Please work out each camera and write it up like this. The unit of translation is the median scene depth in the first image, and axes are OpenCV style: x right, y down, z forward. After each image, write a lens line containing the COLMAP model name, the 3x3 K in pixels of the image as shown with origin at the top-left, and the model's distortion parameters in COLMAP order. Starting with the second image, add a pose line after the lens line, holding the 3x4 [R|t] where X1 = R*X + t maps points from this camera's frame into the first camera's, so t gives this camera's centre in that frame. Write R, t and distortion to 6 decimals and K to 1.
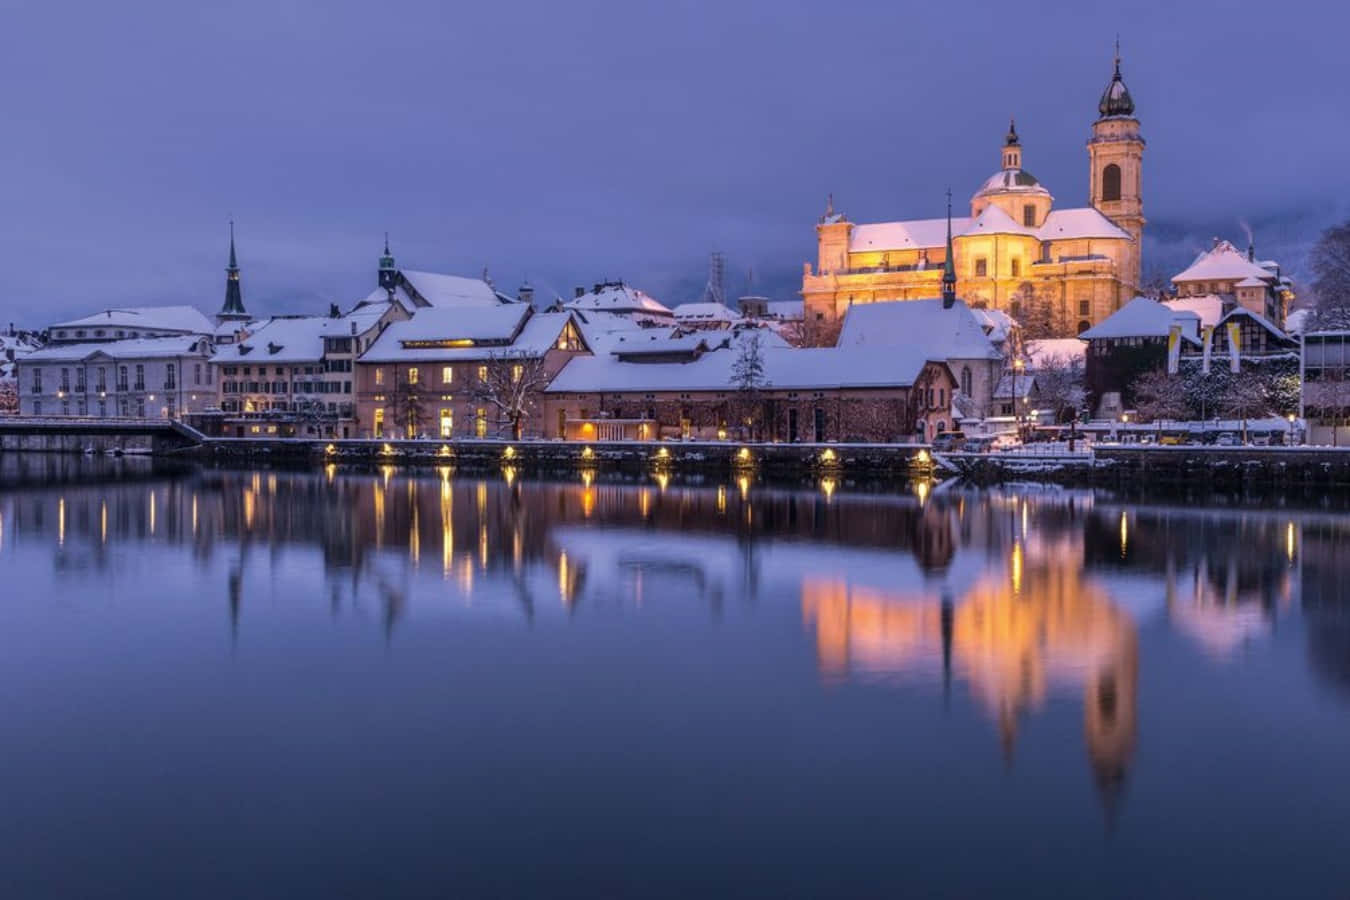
lens RADIAL K [[1334.8, 0, 675.0], [0, 1334.8, 450.0], [0, 0, 1]] dist [0.003817, -0.002122]
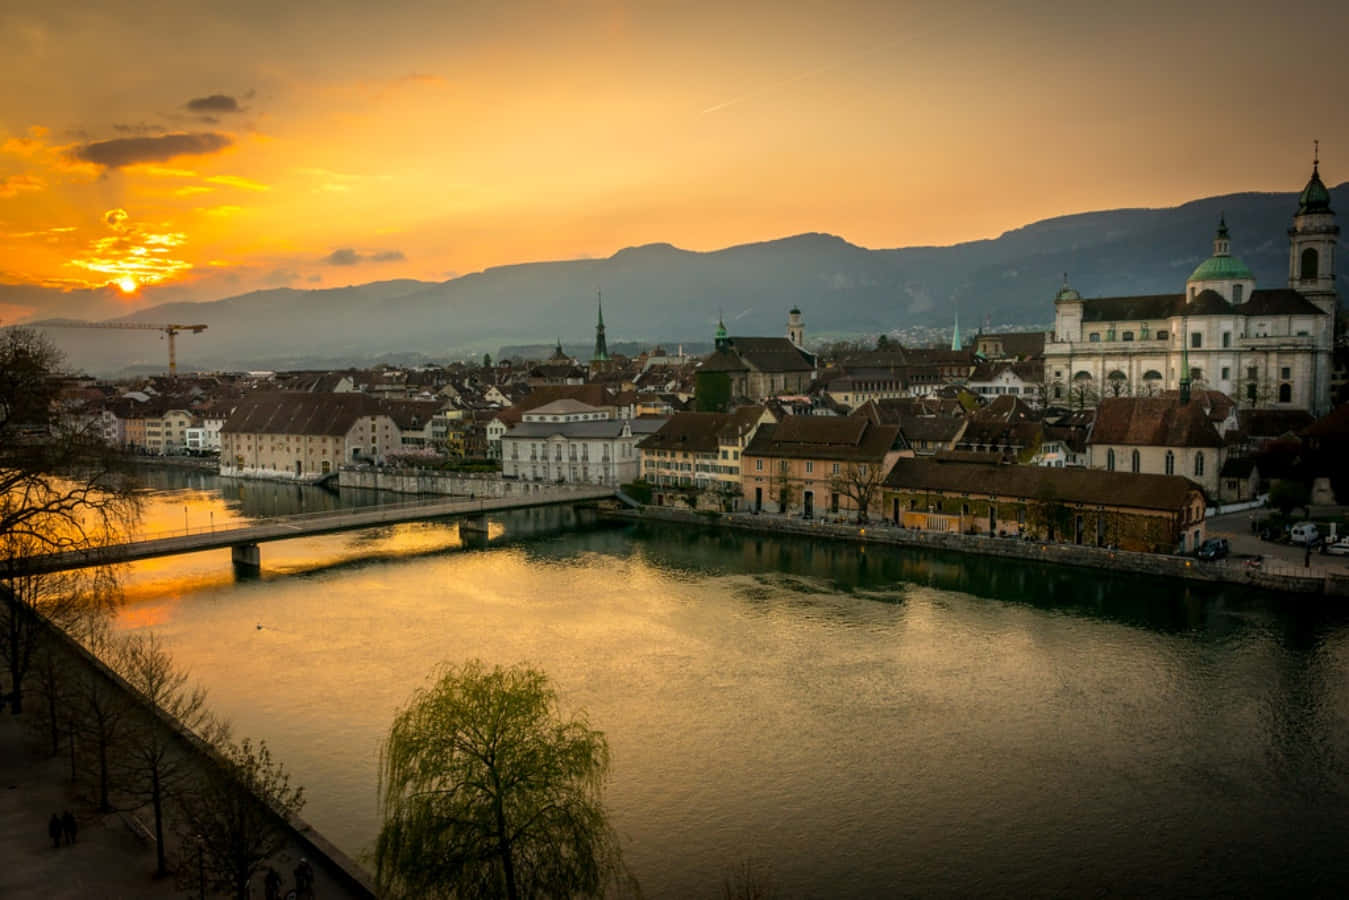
lens RADIAL K [[1050.2, 0, 674.5], [0, 1050.2, 450.0], [0, 0, 1]] dist [0.004889, -0.006834]
pose [[0.980124, 0.001552, -0.198381, -0.077015], [0.007788, 0.998898, 0.046294, -0.109504], [0.198234, -0.046919, 0.979031, -0.105707]]
